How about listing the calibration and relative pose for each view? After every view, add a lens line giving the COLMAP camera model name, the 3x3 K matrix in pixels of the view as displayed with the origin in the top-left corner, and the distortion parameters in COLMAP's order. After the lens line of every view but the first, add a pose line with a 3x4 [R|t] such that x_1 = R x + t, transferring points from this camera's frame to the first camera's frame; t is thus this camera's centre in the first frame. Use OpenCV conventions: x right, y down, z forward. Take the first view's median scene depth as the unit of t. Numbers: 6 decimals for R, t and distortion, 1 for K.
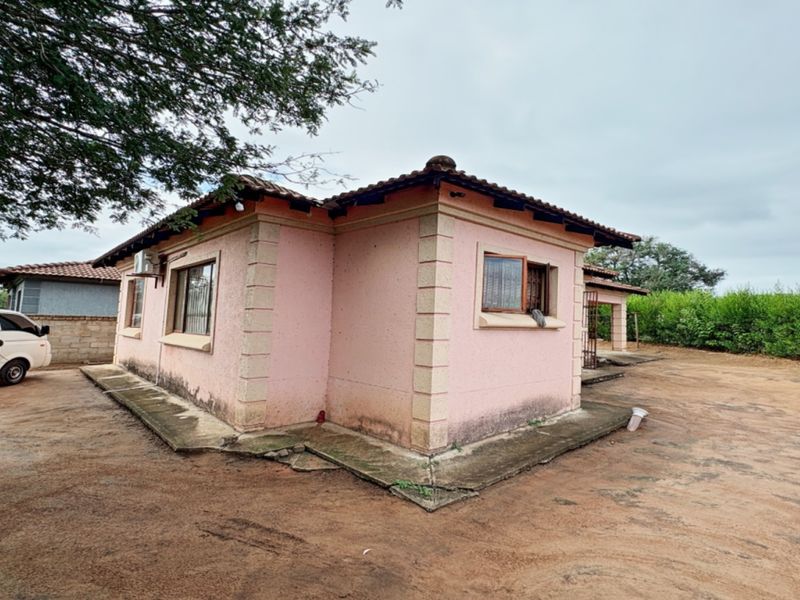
lens RADIAL K [[452.5, 0, 392.1], [0, 452.5, 305.3], [0, 0, 1]] dist [-0.001531, -0.000838]
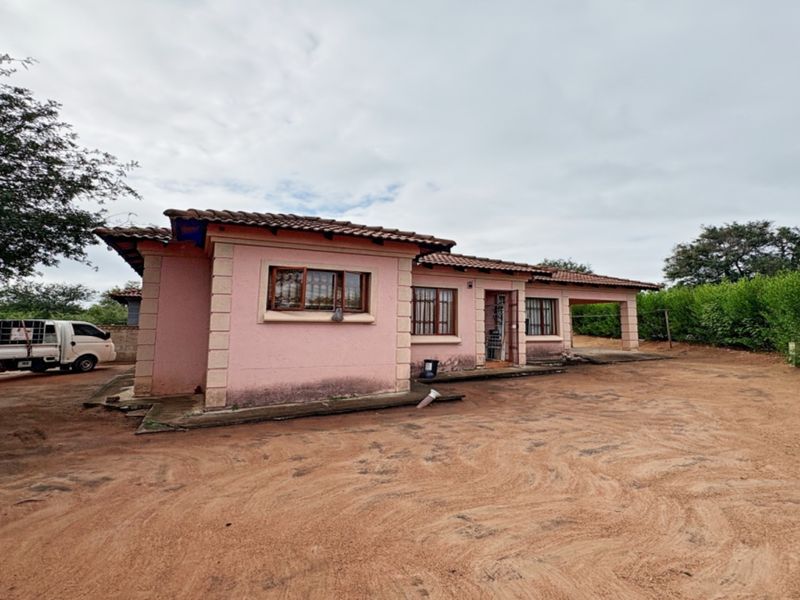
lens RADIAL K [[452.5, 0, 392.1], [0, 452.5, 305.3], [0, 0, 1]] dist [-0.001531, -0.000838]
pose [[0.953946, -0.037371, -0.297641, 0.911688], [0.031281, 0.999193, -0.025198, 0.041711], [0.298342, 0.014727, 0.954345, -0.170688]]
